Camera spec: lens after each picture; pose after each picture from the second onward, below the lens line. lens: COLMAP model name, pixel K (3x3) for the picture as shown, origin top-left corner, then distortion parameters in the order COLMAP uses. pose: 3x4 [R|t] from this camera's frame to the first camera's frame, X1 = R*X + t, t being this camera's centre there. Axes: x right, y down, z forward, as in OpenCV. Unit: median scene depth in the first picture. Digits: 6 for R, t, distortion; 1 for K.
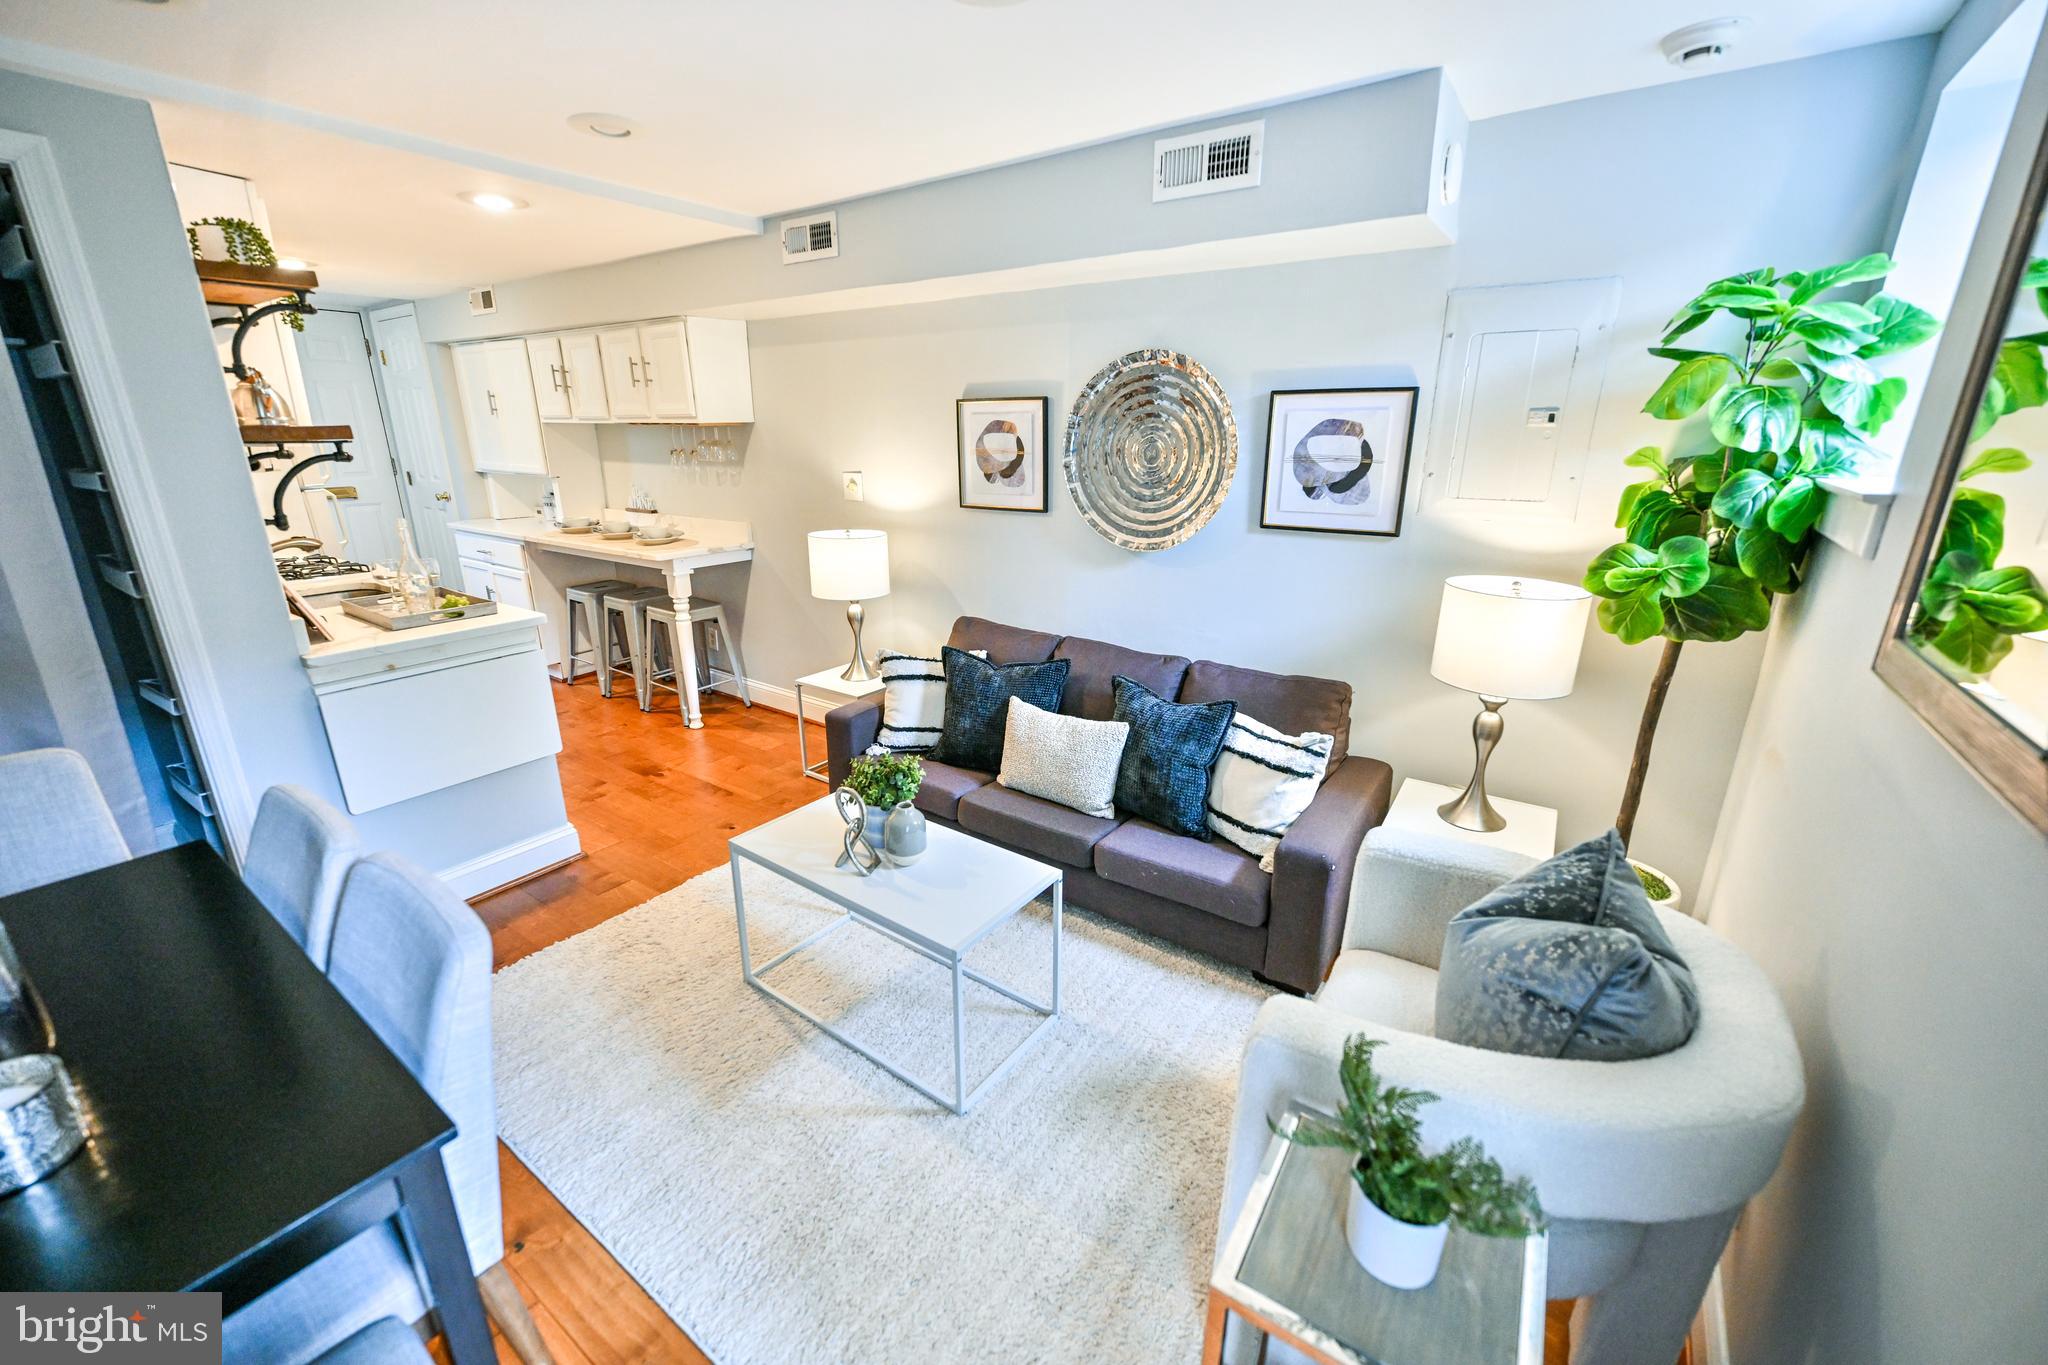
lens RADIAL K [[806.5, 0, 1022.7], [0, 806.5, 684.4], [0, 0, 1]] dist [-0.000984, -0.000031]
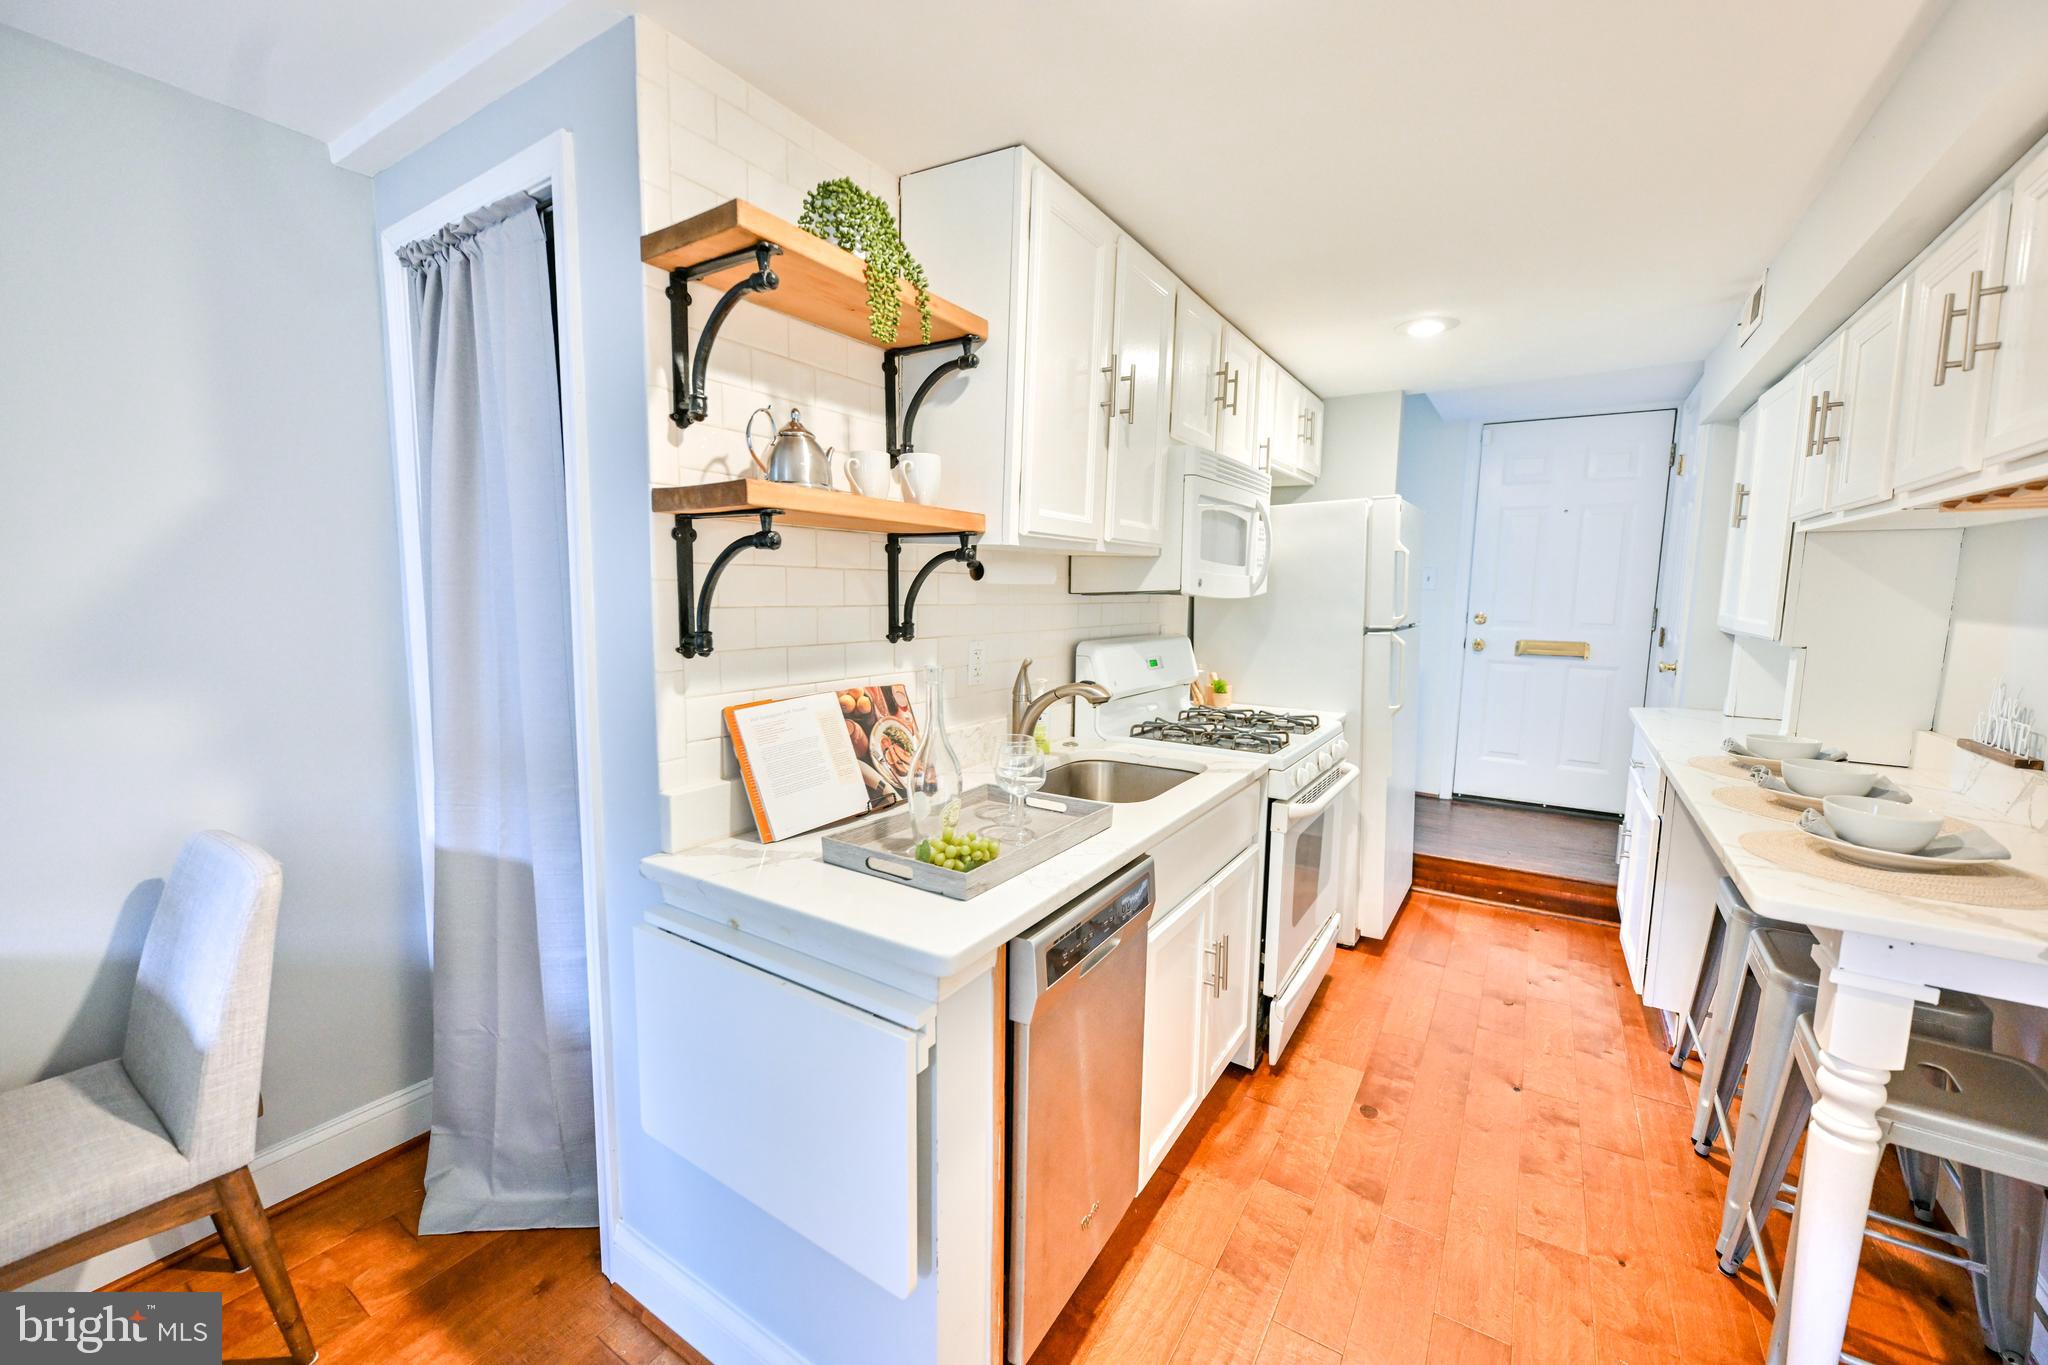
lens RADIAL K [[804.7, 0, 1022.8], [0, 804.7, 680.9], [0, 0, 1]] dist [-0.000299, -0.000138]
pose [[0.037303, 0.117463, -0.992376, -0.216277], [-0.316503, 0.943331, 0.099761, -0.228221], [0.947858, 0.310369, 0.072366, 0.870224]]
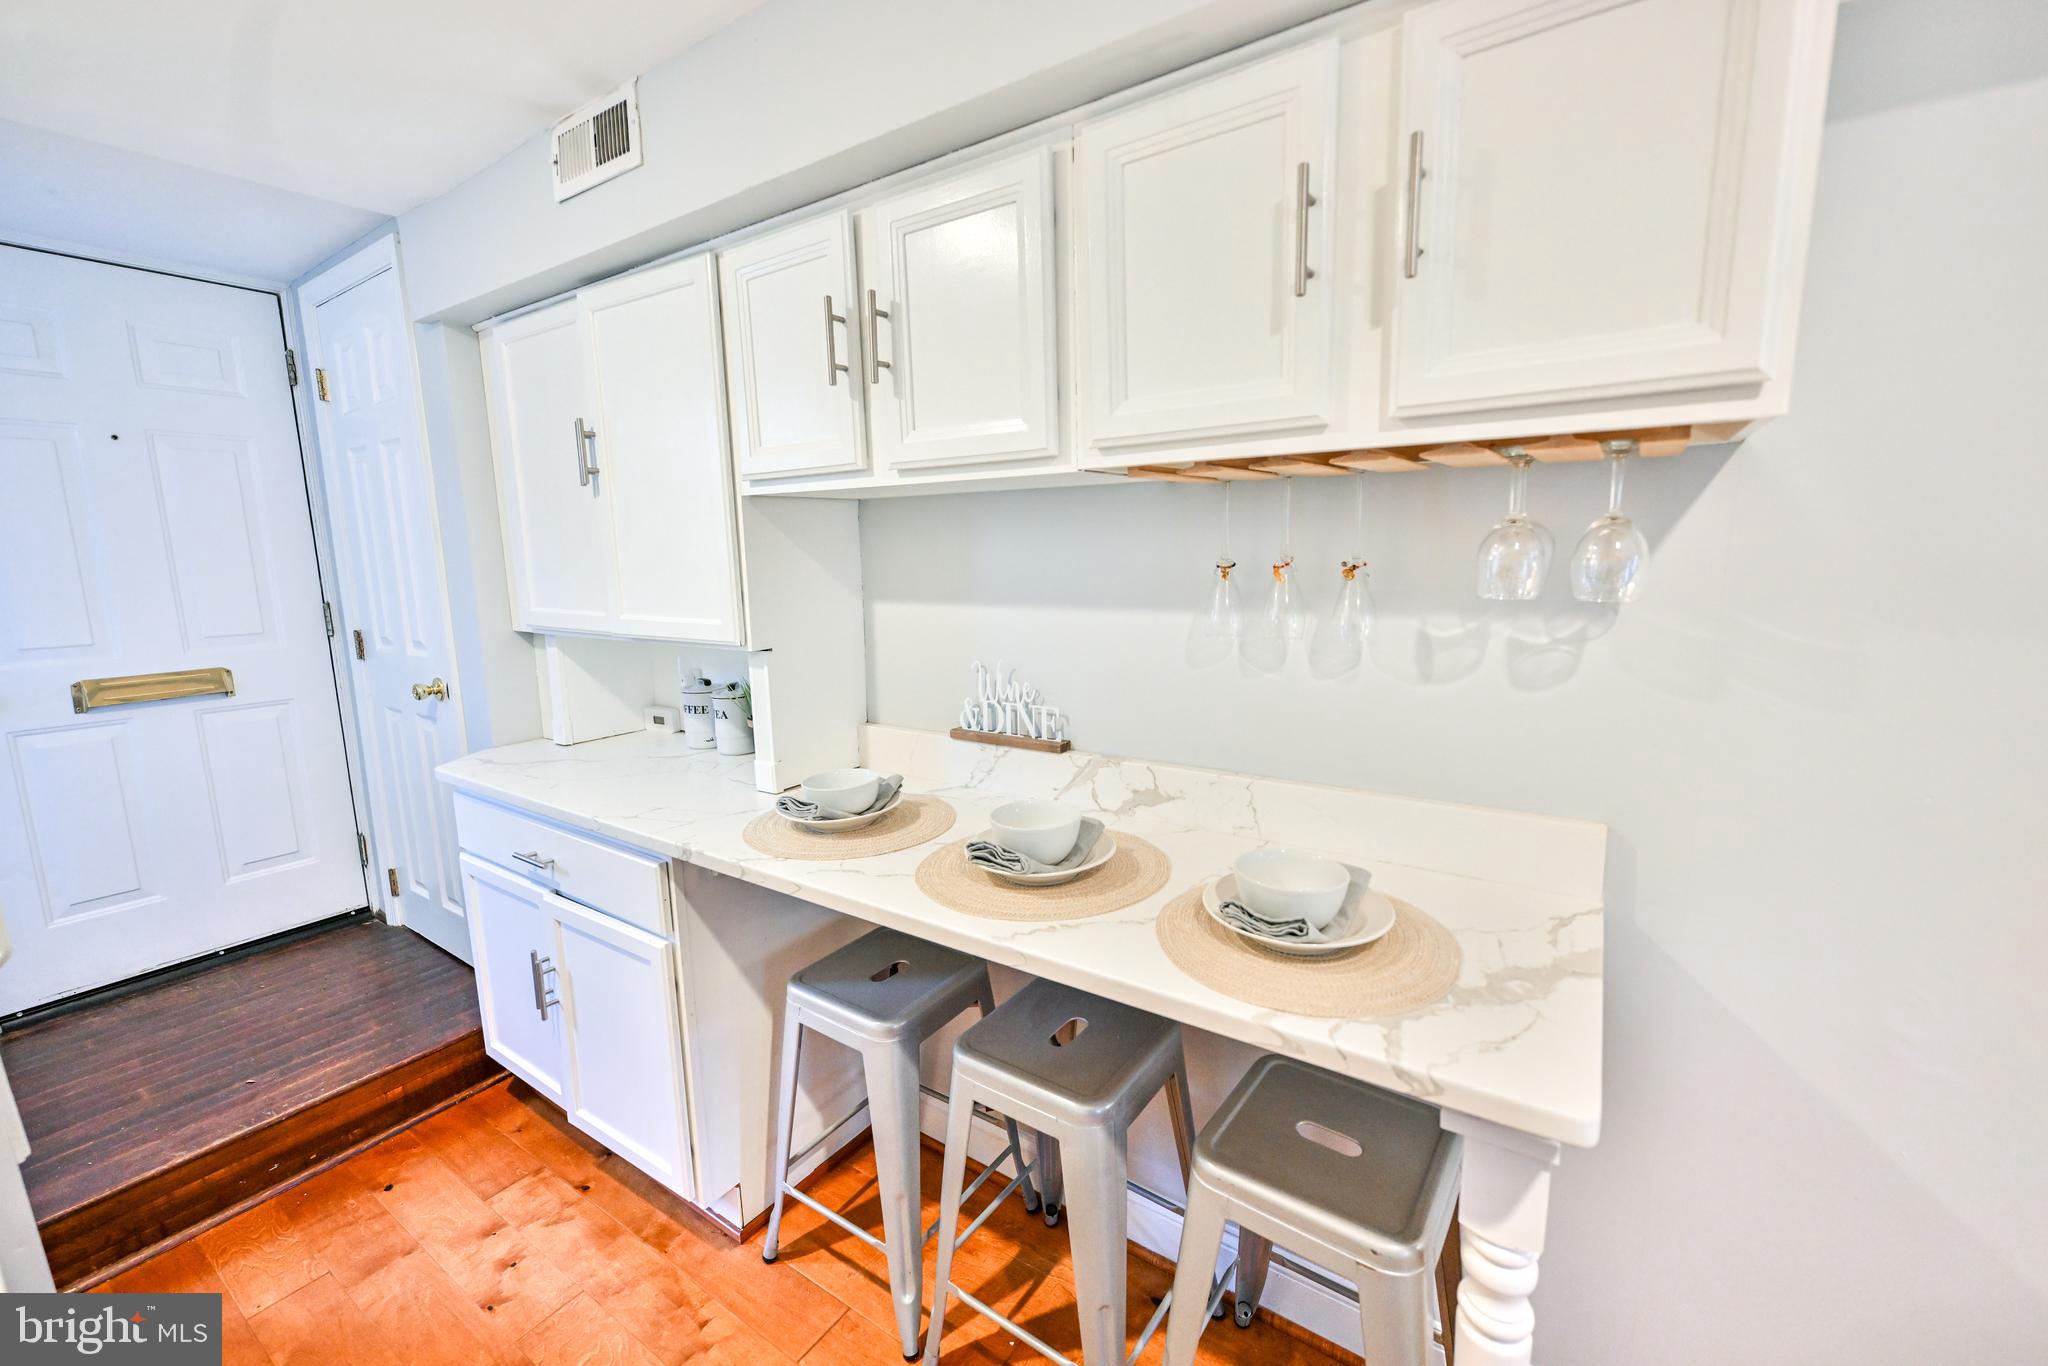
lens RADIAL K [[831.9, 0, 1046.0], [0, 831.9, 677.5], [0, 0, 1]] dist [-0.000061, -0.000143]
pose [[0.999546, -0.024892, 0.016951, -0.729655], [0.027194, 0.987869, -0.152887, -0.295790], [-0.012940, 0.153279, 0.988098, 1.019167]]
